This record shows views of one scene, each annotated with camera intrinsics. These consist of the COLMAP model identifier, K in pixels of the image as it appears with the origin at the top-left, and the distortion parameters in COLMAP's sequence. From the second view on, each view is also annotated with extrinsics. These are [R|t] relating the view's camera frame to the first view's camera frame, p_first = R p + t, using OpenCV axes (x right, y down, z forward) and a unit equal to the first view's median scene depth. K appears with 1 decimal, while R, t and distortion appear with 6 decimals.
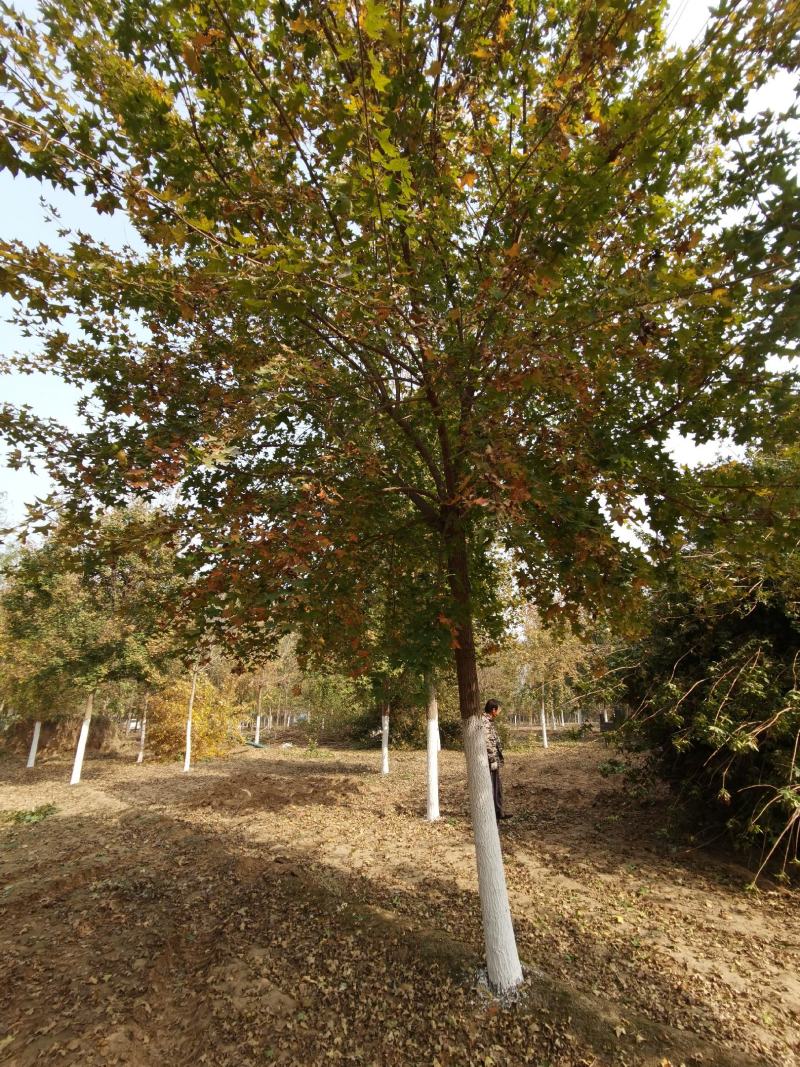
lens RADIAL K [[496.6, 0, 401.9], [0, 496.6, 549.4], [0, 0, 1]] dist [-0.001979, 0.000206]
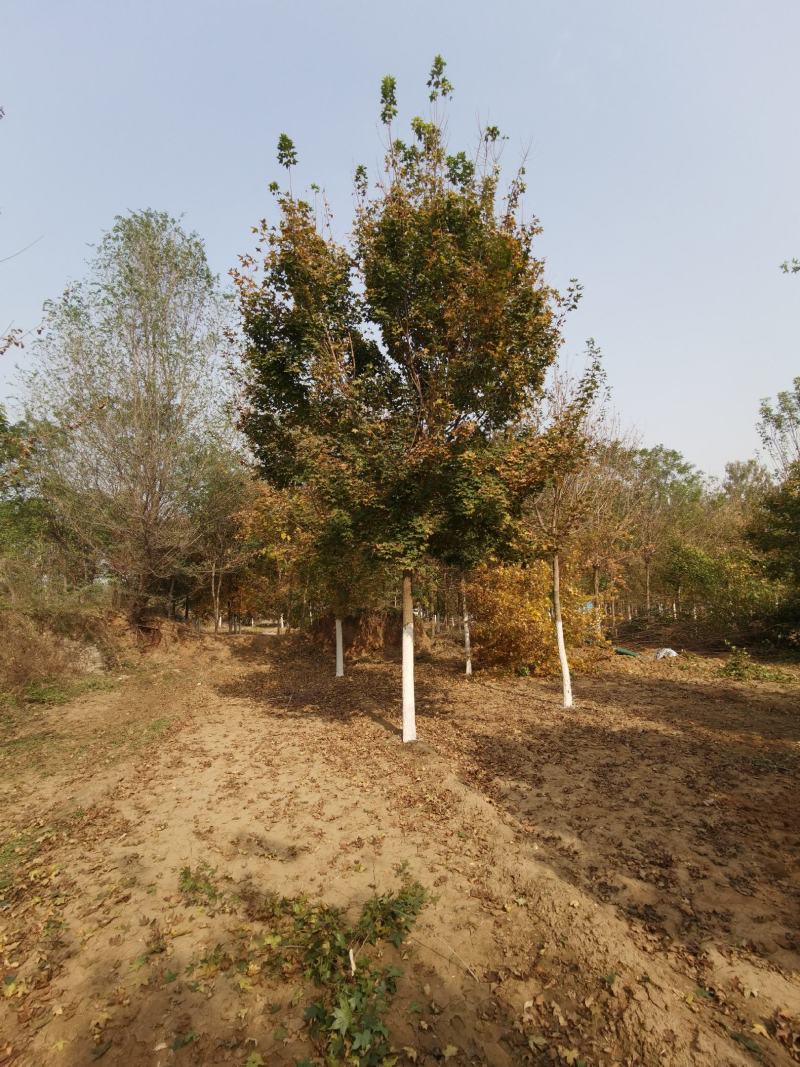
lens RADIAL K [[496.6, 0, 401.9], [0, 496.6, 549.4], [0, 0, 1]] dist [-0.001979, 0.000206]
pose [[0.881601, -0.053699, -0.468930, -0.295478], [0.155287, 0.971197, 0.180729, 0.129005], [0.445718, -0.232150, 0.864547, 0.425325]]
